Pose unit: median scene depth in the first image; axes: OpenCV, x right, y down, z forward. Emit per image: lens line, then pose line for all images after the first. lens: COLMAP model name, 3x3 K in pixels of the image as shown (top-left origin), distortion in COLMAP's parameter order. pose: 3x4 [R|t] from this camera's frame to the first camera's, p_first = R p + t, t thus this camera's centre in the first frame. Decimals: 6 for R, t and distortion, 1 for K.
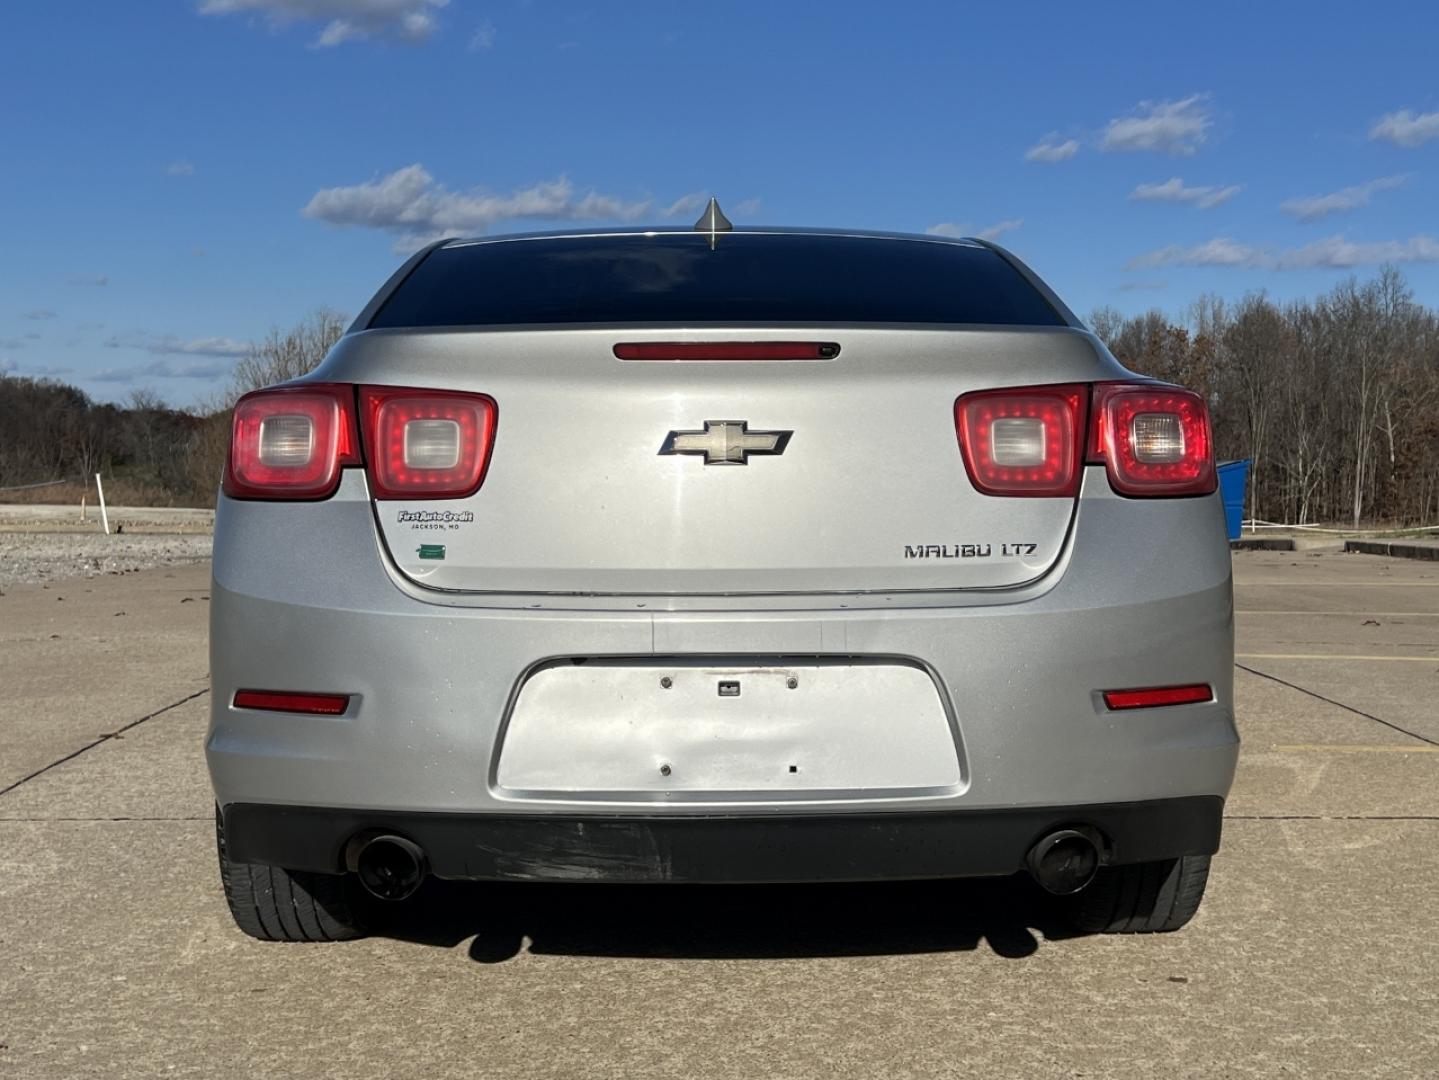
lens RADIAL K [[1852.1, 0, 738.6], [0, 1852.1, 534.2], [0, 0, 1]] dist [0.114117, 0.000000]
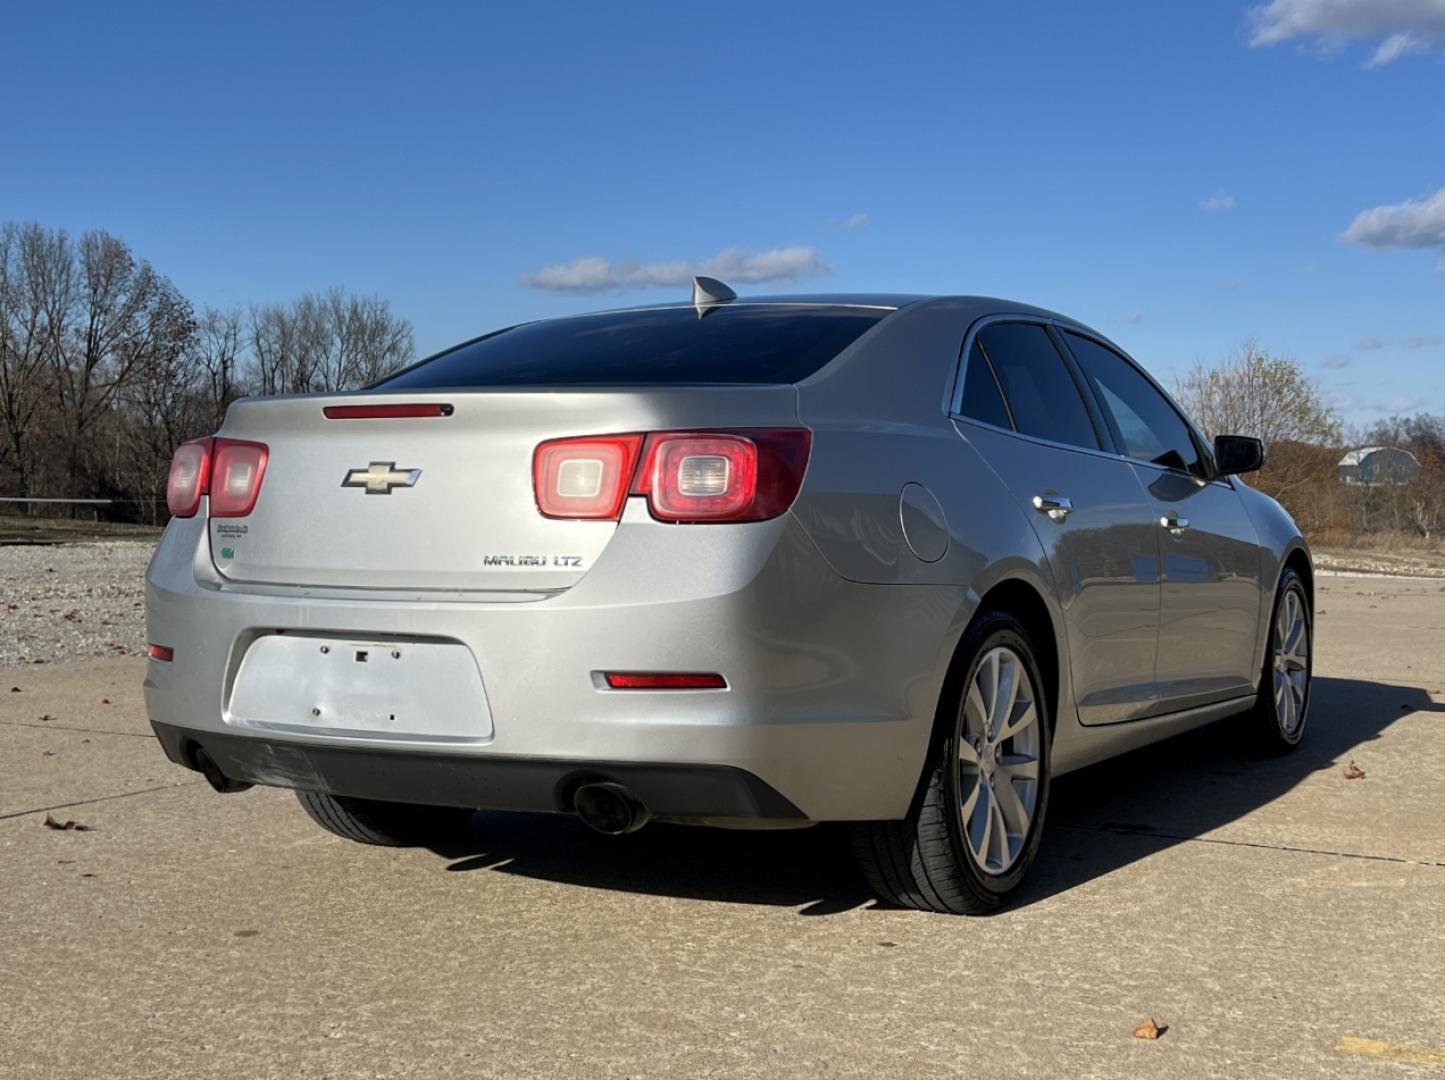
lens RADIAL K [[1859.8, 0, 728.9], [0, 1859.8, 528.9], [0, 0, 1]] dist [0.114117, 0.000000]
pose [[0.856161, 0.014596, -0.516502, 0.788218], [-0.024952, 0.999603, -0.013112, -0.000016], [0.516106, 0.024114, 0.856185, -0.043763]]
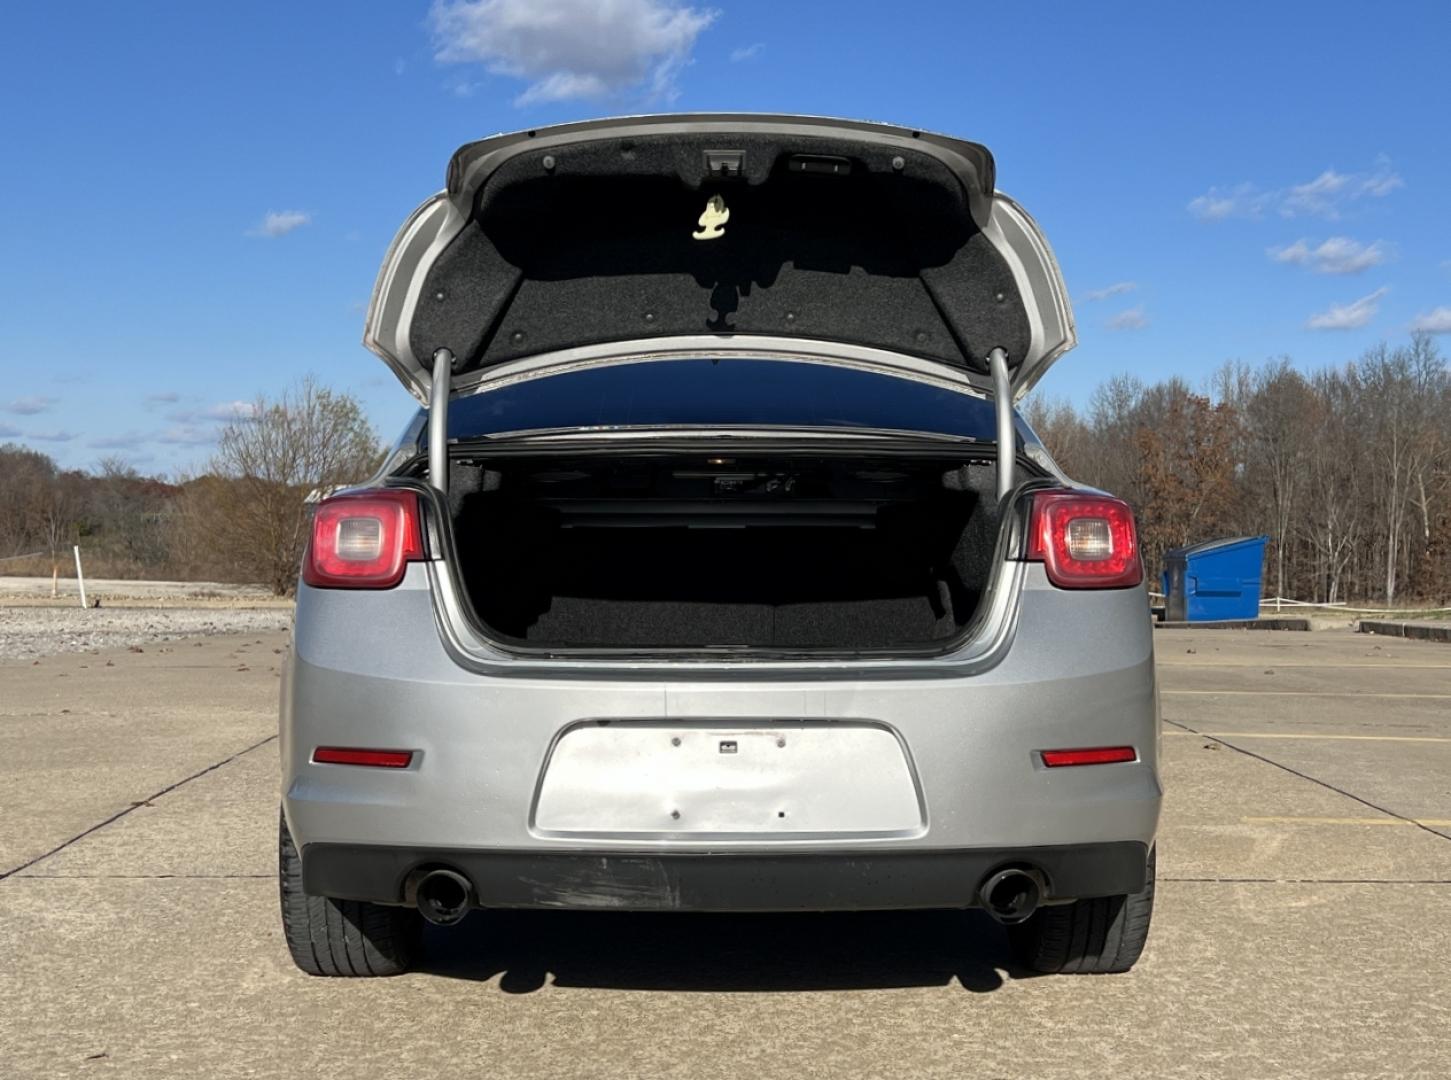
lens RADIAL K [[1959.1, 0, 728.3], [0, 1959.1, 542.5], [0, 0, 1]] dist [0.098478, 0.000000]
pose [[0.999980, 0.003989, -0.004924, 0.000380], [-0.004156, 0.999401, -0.034362, -0.004640], [0.004784, 0.034382, 0.999397, -0.227953]]
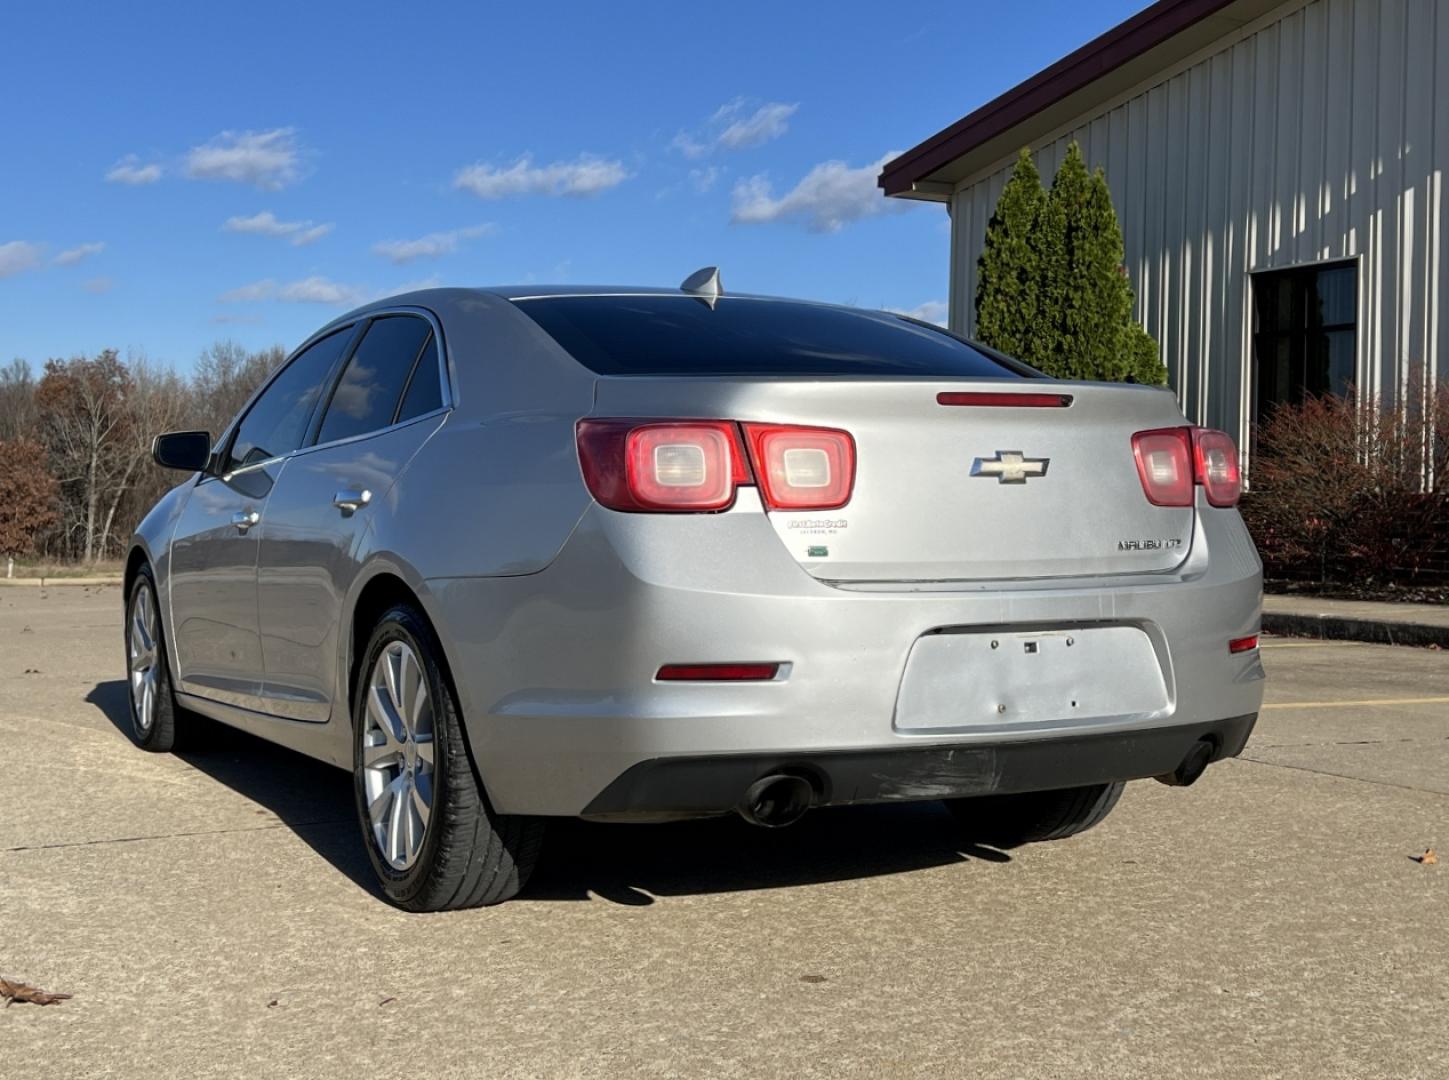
lens RADIAL K [[1865.0, 0, 731.6], [0, 1865.0, 537.7], [0, 0, 1]] dist [0.114117, 0.000000]
pose [[0.897350, -0.013285, 0.441119, -0.673200], [0.021164, 0.999692, -0.012946, 0.013262], [-0.440811, 0.020953, 0.897355, -0.115788]]
